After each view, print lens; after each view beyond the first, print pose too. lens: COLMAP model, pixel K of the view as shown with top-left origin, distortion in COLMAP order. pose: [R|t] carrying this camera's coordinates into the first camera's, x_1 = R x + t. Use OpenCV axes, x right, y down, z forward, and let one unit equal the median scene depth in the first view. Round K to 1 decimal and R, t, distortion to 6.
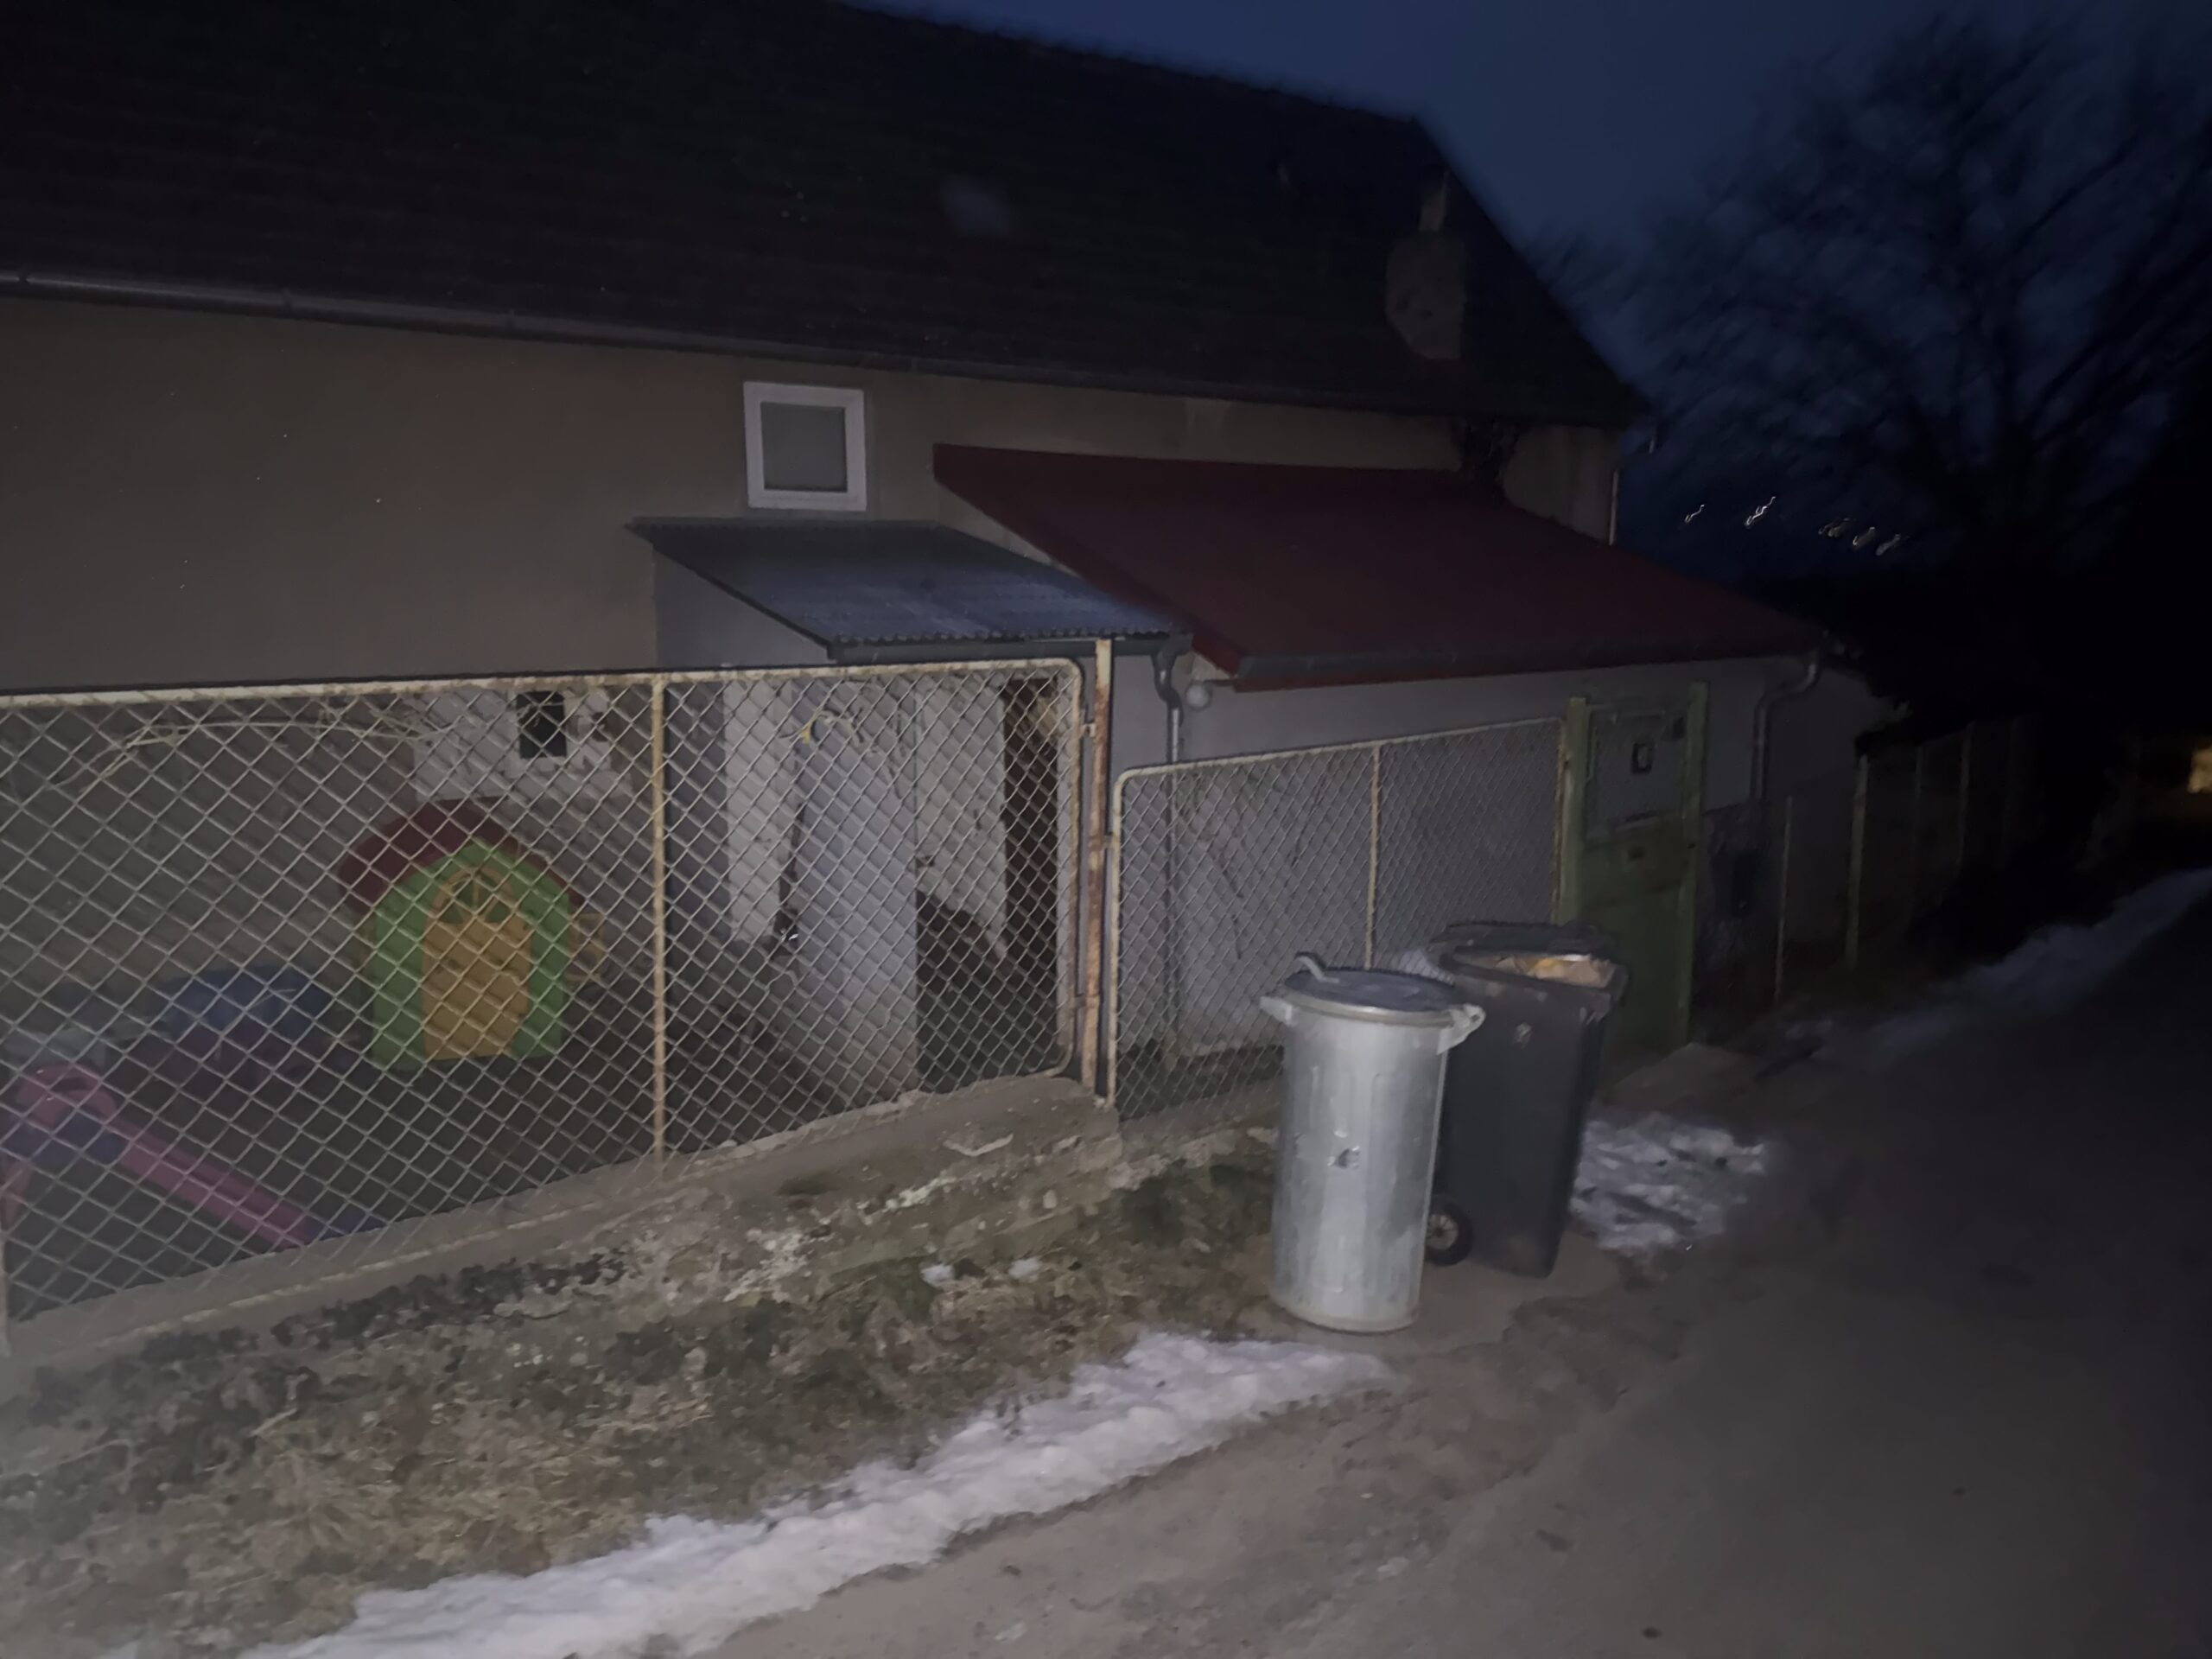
lens RADIAL K [[1588.4, 0, 1087.3], [0, 1588.4, 830.7], [0, 0, 1]] dist [0.051122, -0.044762]
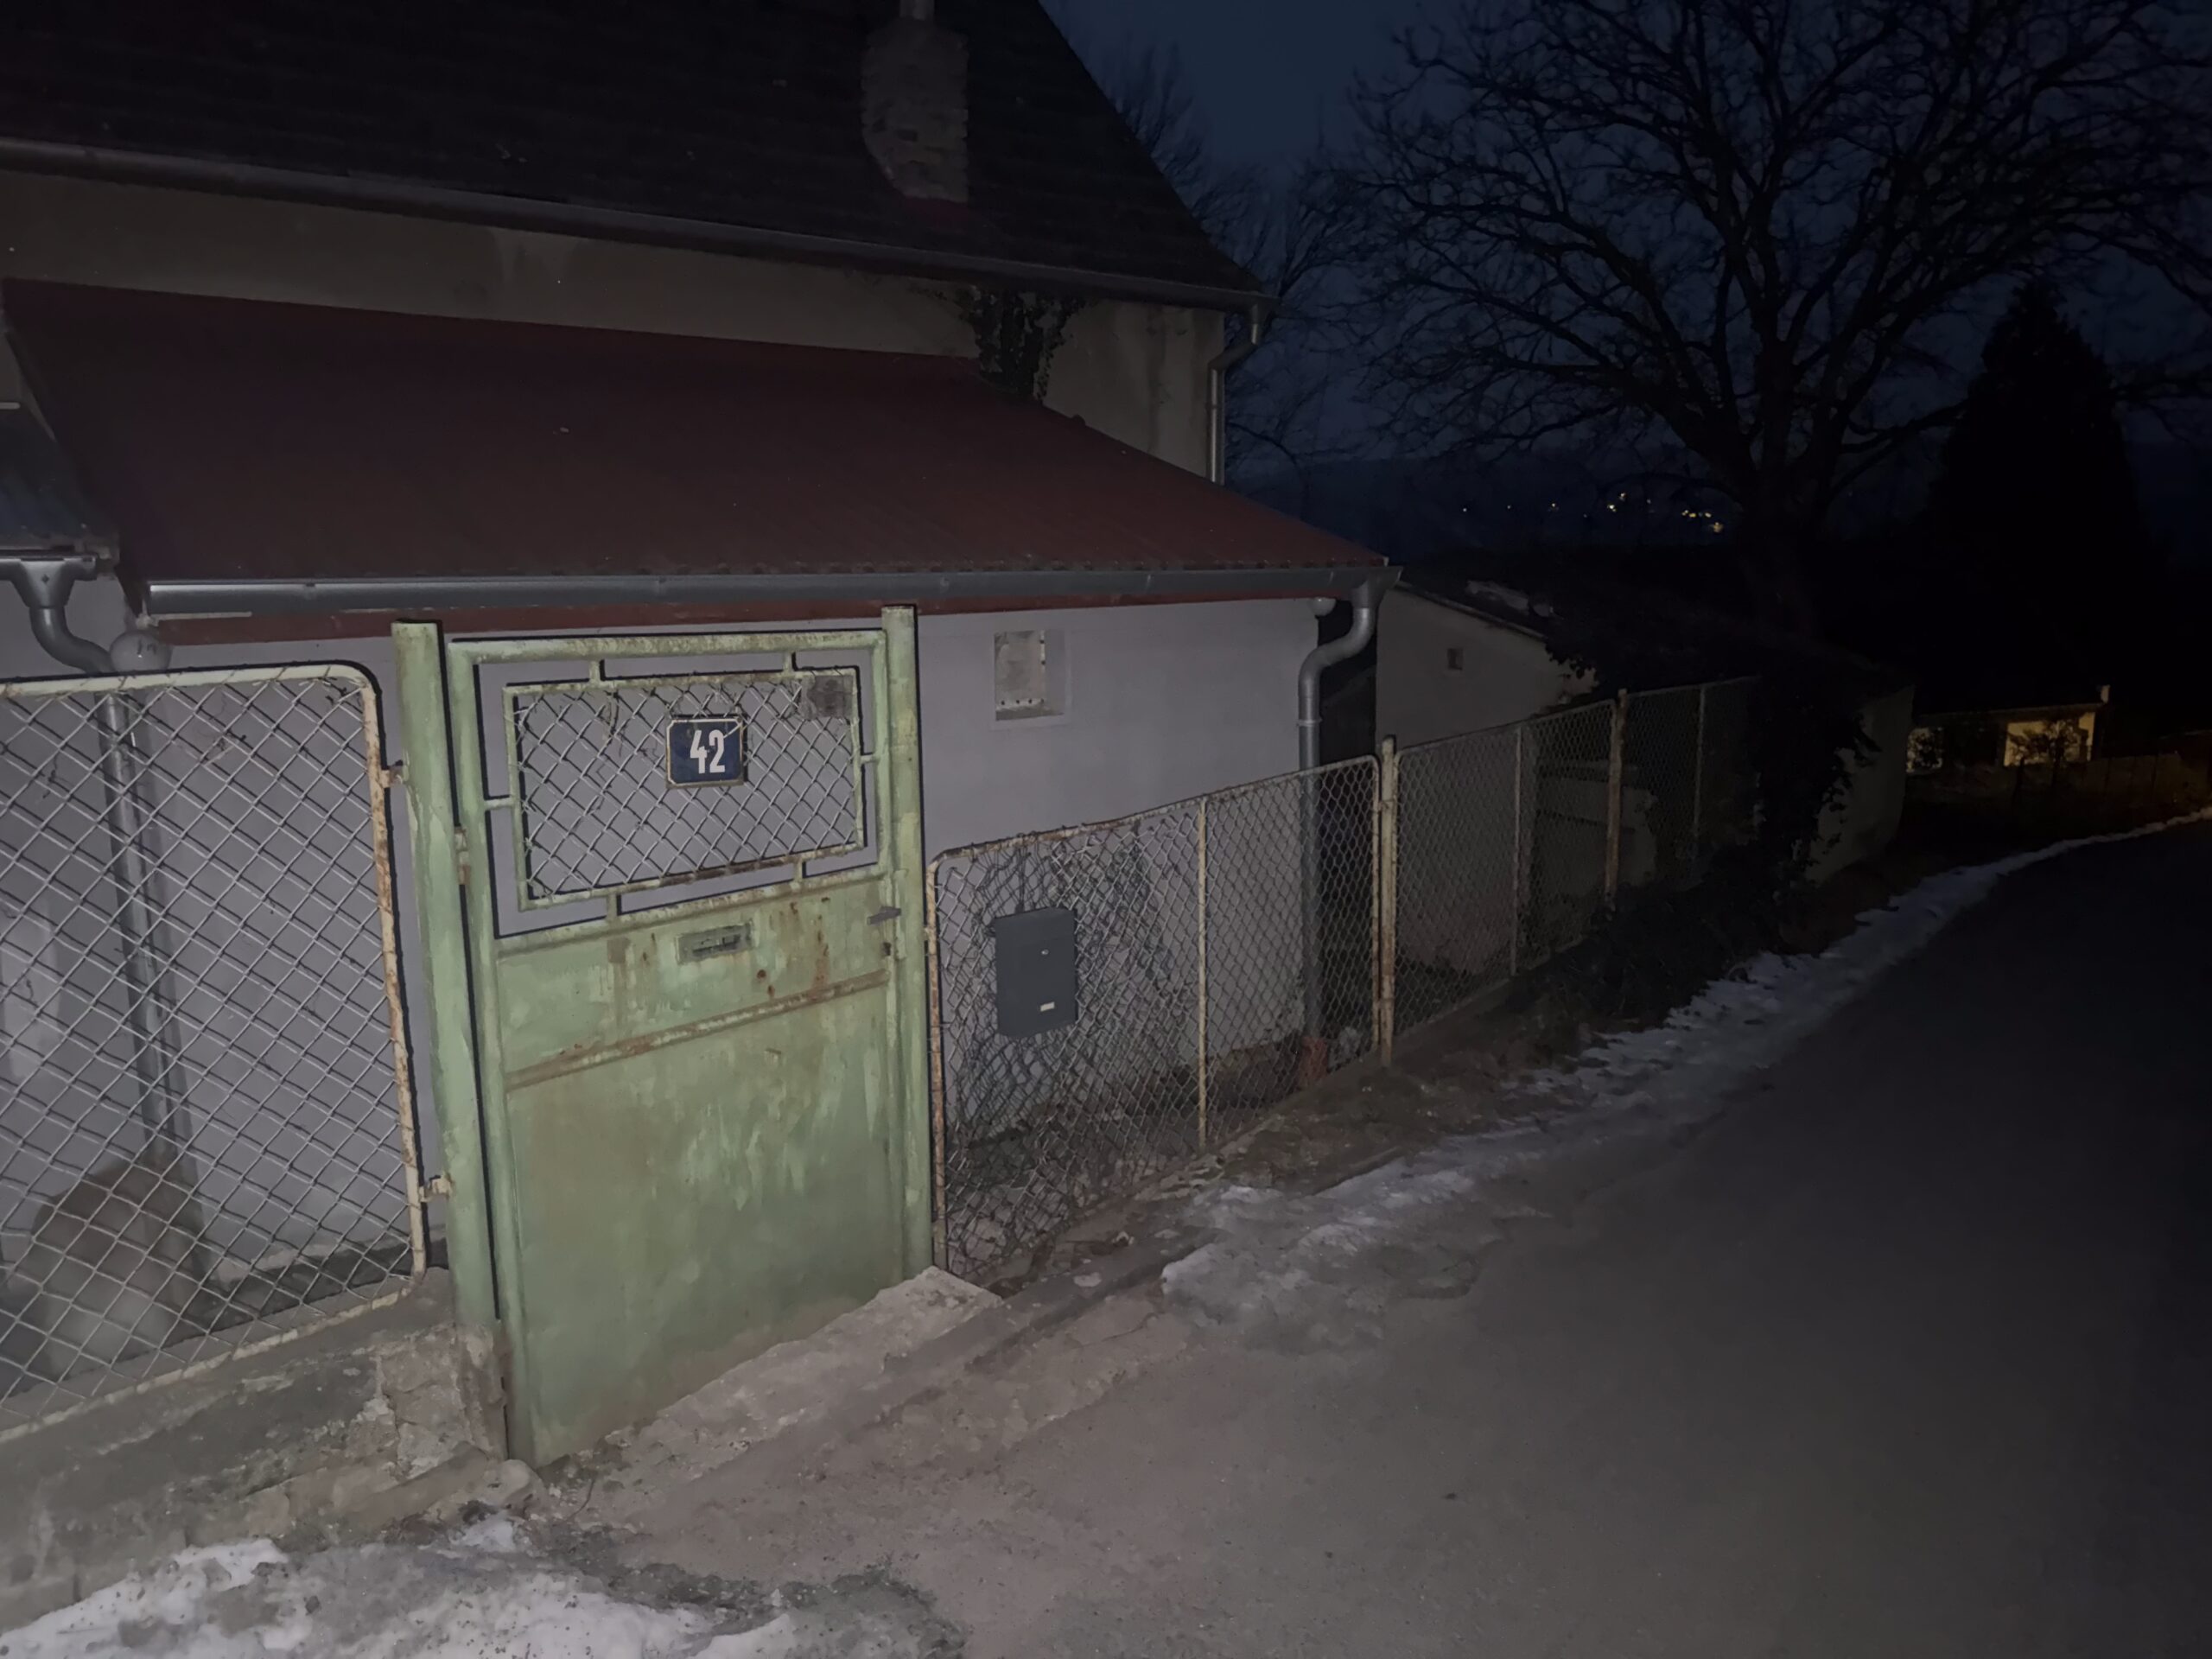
lens RADIAL K [[1588.4, 0, 1108.1], [0, 1588.4, 831.7], [0, 0, 1]] dist [0.051122, -0.044762]
pose [[0.997041, -0.023301, 0.073254, 0.264609], [0.022945, 0.999720, 0.005700, -0.013059], [-0.073366, -0.004003, 0.997297, 0.298078]]
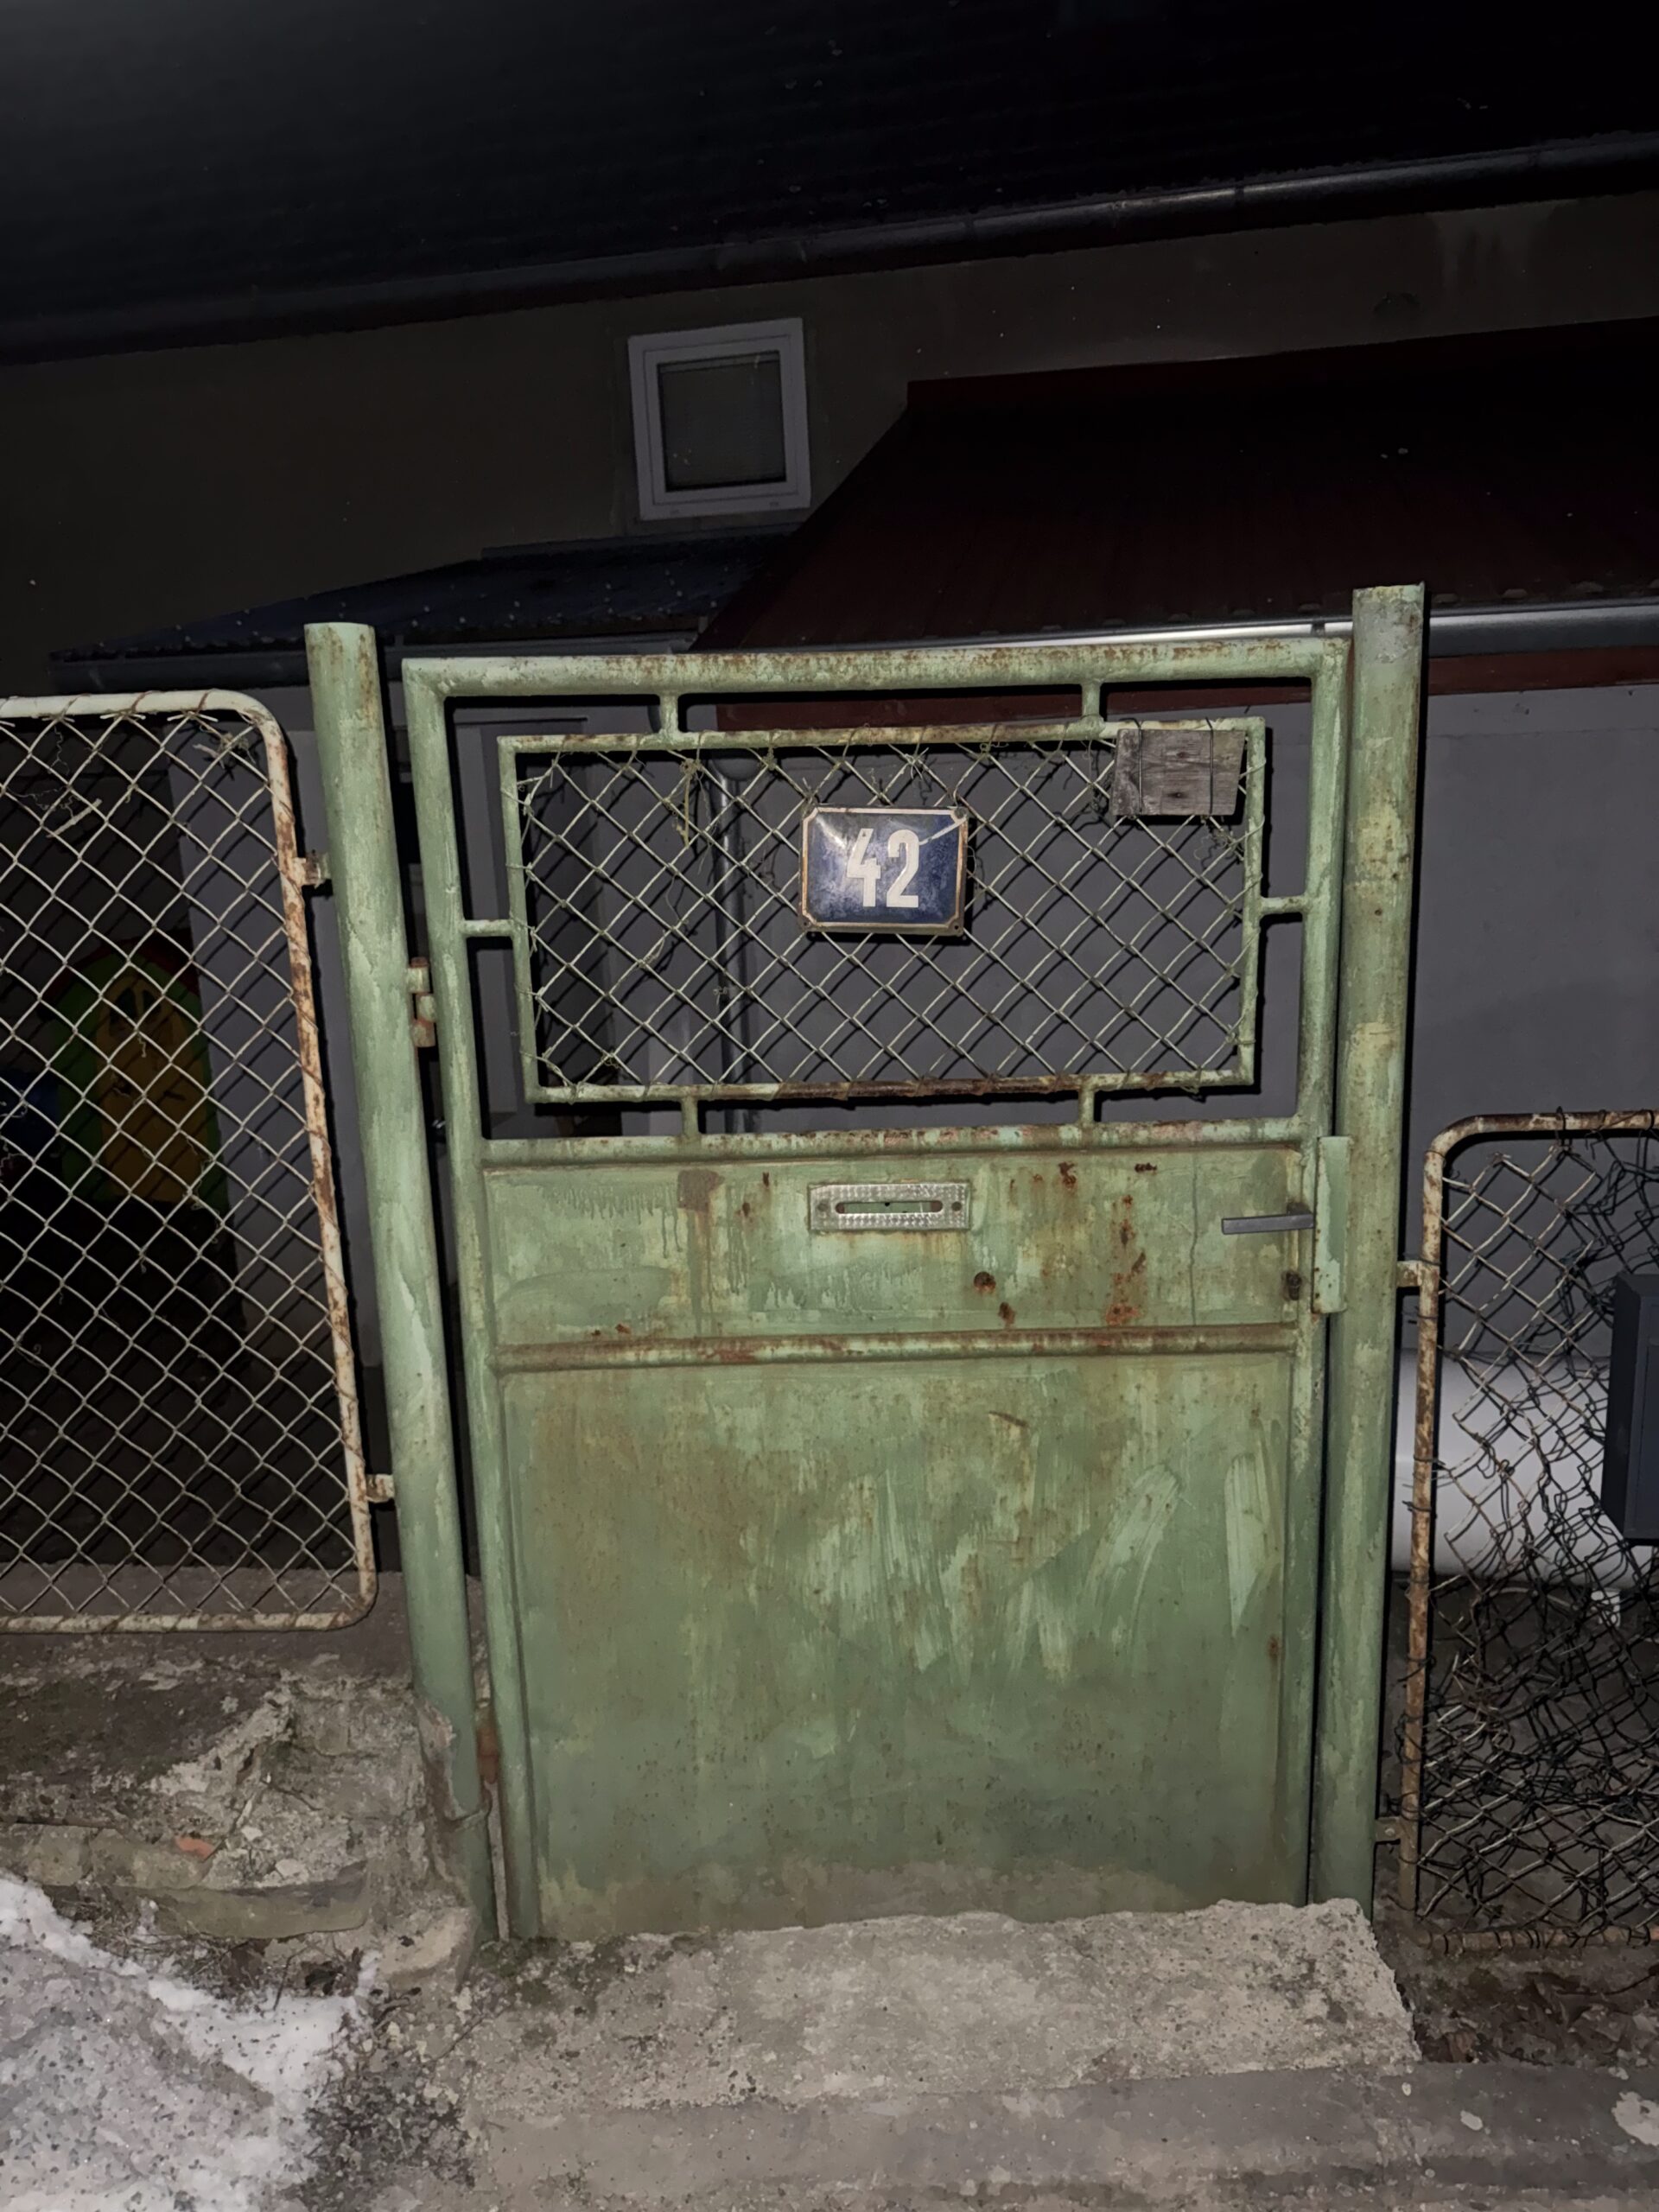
lens RADIAL K [[1588.4, 0, 853.9], [0, 1588.4, 1095.0], [0, 0, 1]] dist [0.051122, -0.044762]
pose [[0.685581, 0.125702, -0.717062, 0.331950], [-0.086334, 0.992068, 0.091367, -0.019507], [0.722859, -0.000733, 0.690995, 0.488558]]
